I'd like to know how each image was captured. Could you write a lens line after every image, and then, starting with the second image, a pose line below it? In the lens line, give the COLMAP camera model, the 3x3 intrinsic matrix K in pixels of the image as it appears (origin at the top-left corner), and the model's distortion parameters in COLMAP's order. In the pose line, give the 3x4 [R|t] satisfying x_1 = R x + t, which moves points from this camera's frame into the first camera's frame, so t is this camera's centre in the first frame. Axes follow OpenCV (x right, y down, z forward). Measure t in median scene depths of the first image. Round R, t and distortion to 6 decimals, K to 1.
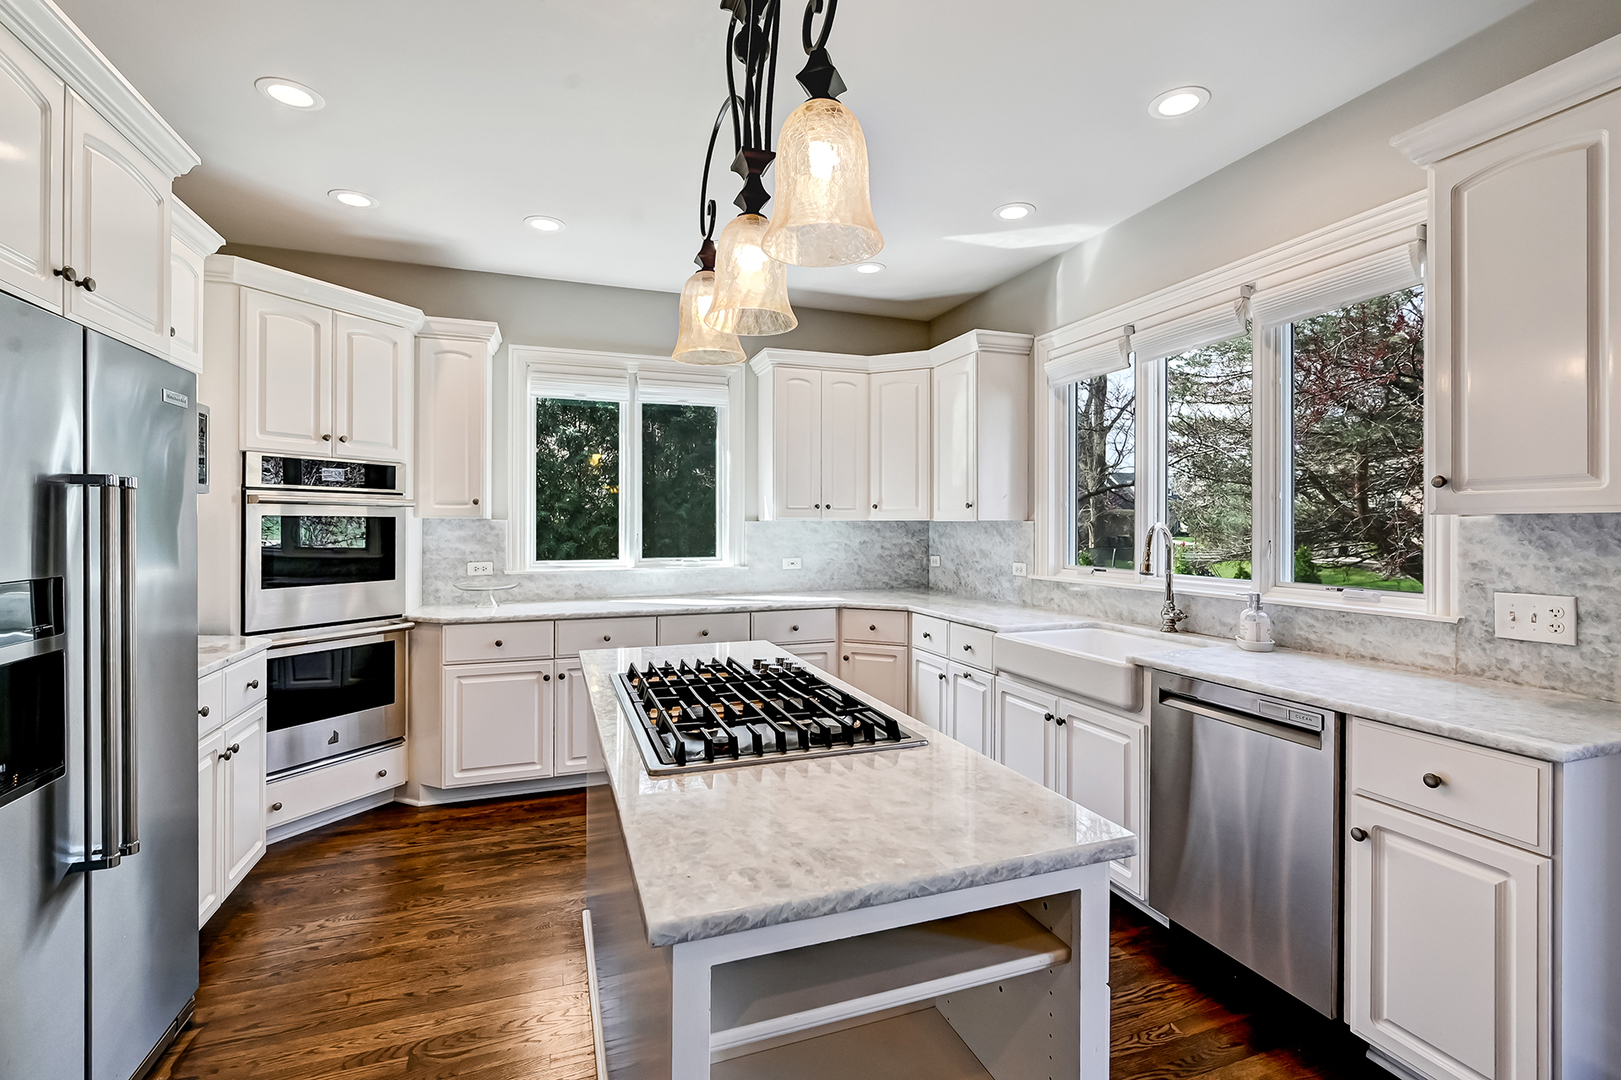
lens RADIAL K [[726.9, 0, 818.8], [0, 726.9, 522.7], [0, 0, 1]] dist [0.002495, 0.000453]
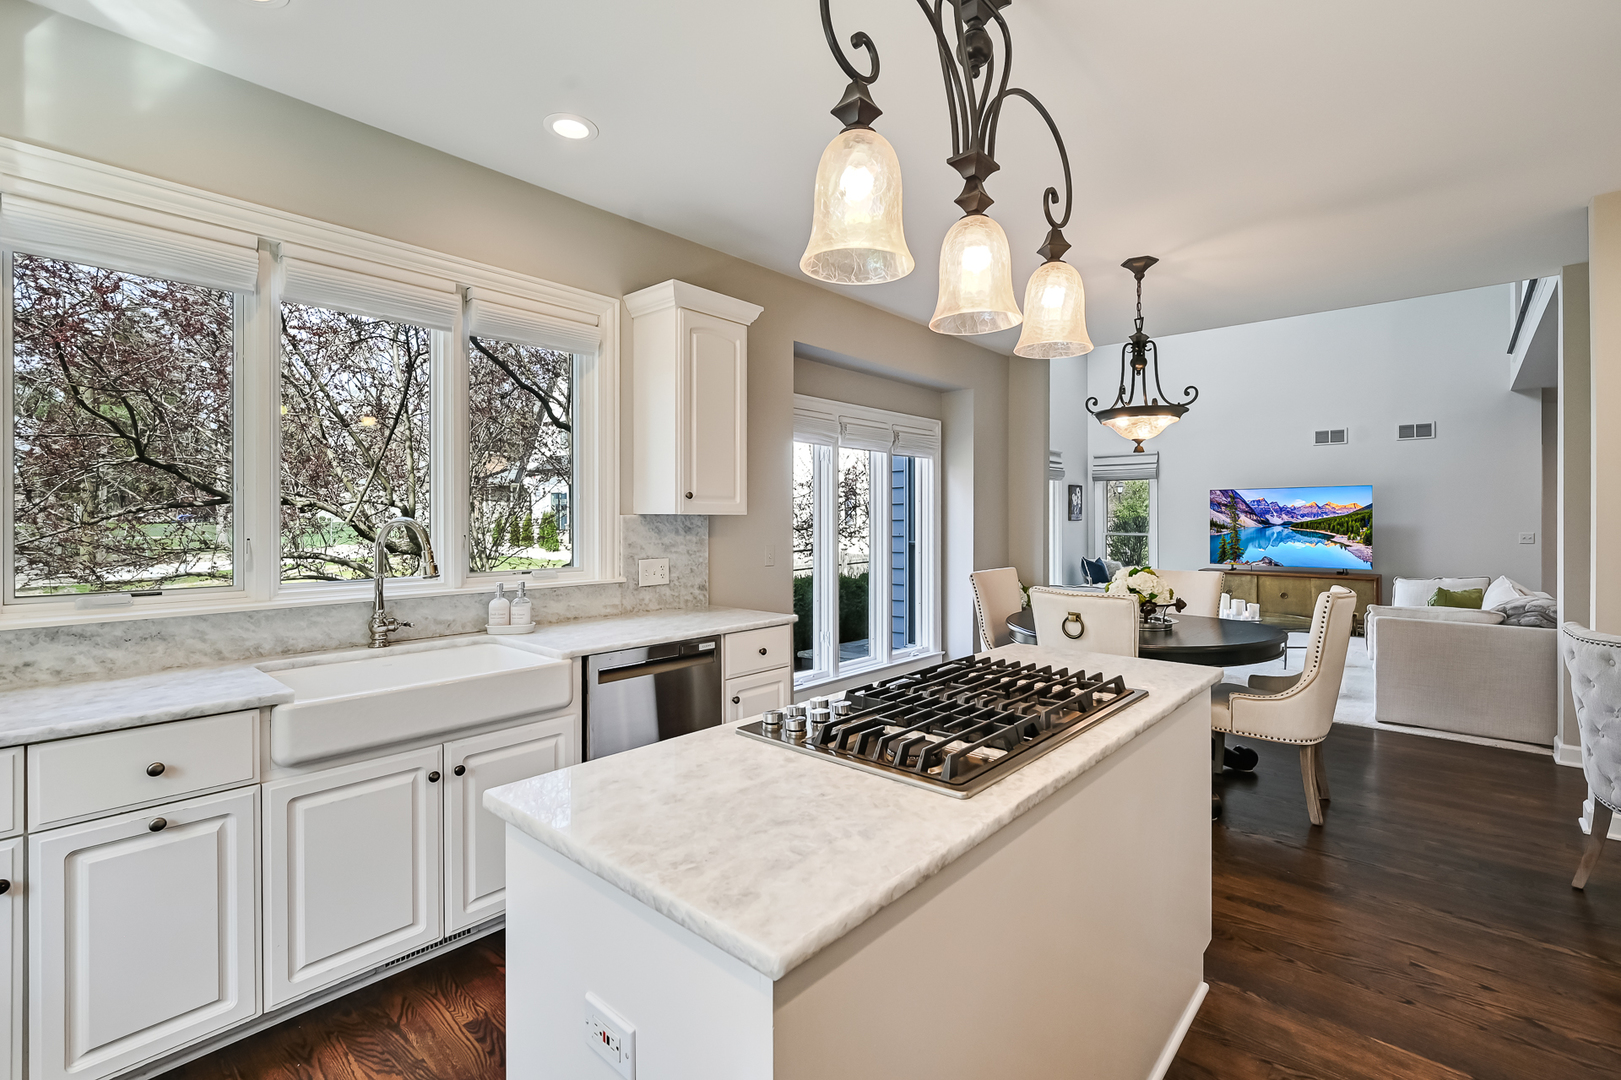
lens RADIAL K [[726.9, 0, 818.8], [0, 726.9, 522.7], [0, 0, 1]] dist [0.002495, 0.000453]
pose [[-0.475516, -0.004718, 0.879694, -0.709504], [-0.005564, 0.999982, 0.002356, 0.002501], [-0.879689, -0.003775, -0.475534, 1.354736]]
